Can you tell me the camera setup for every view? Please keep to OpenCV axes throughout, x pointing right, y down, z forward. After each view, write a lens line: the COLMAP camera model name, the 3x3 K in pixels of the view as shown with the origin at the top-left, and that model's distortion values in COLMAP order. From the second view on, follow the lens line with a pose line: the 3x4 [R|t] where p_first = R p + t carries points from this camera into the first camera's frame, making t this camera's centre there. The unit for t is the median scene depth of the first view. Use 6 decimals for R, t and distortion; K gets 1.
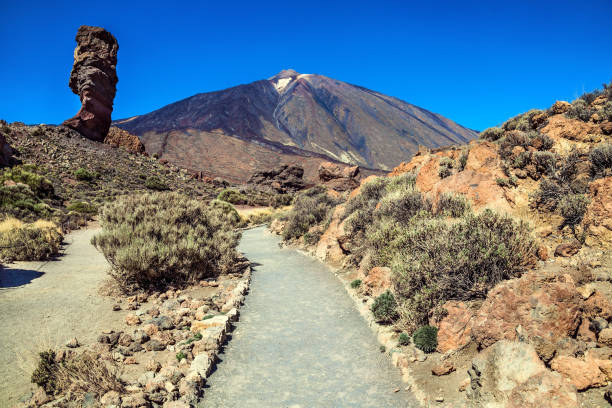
lens RADIAL K [[522.9, 0, 306.4], [0, 522.9, 202.2], [0, 0, 1]] dist [-0.559869, 0.461406]
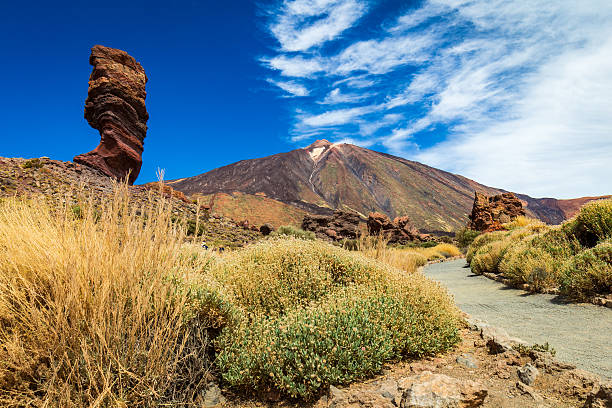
lens RADIAL K [[450.4, 0, 307.4], [0, 450.4, 205.5], [0, 0, 1]] dist [0.011737, -0.000735]
pose [[0.997697, -0.006100, -0.067557, -0.043399], [-0.001580, 0.993589, -0.113042, 0.008417], [0.067814, 0.112888, 0.991291, 0.199847]]
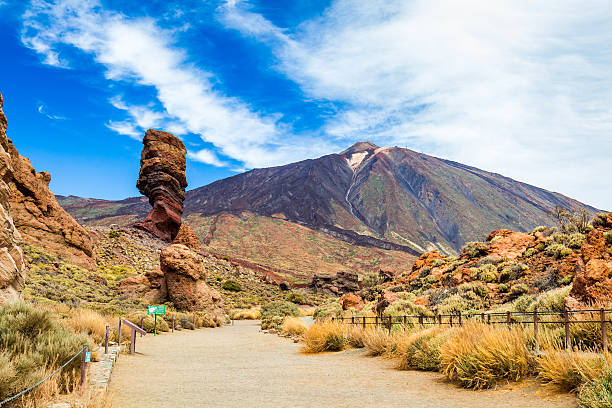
lens RADIAL K [[626.1, 0, 306.7], [0, 626.1, 203.4], [0, 0, 1]] dist [0.007446, 0.004715]
pose [[0.991981, 0.003758, -0.126327, 0.055611], [-0.023561, 0.987534, -0.155630, -0.002076], [0.124168, 0.157359, 0.979704, -0.403656]]
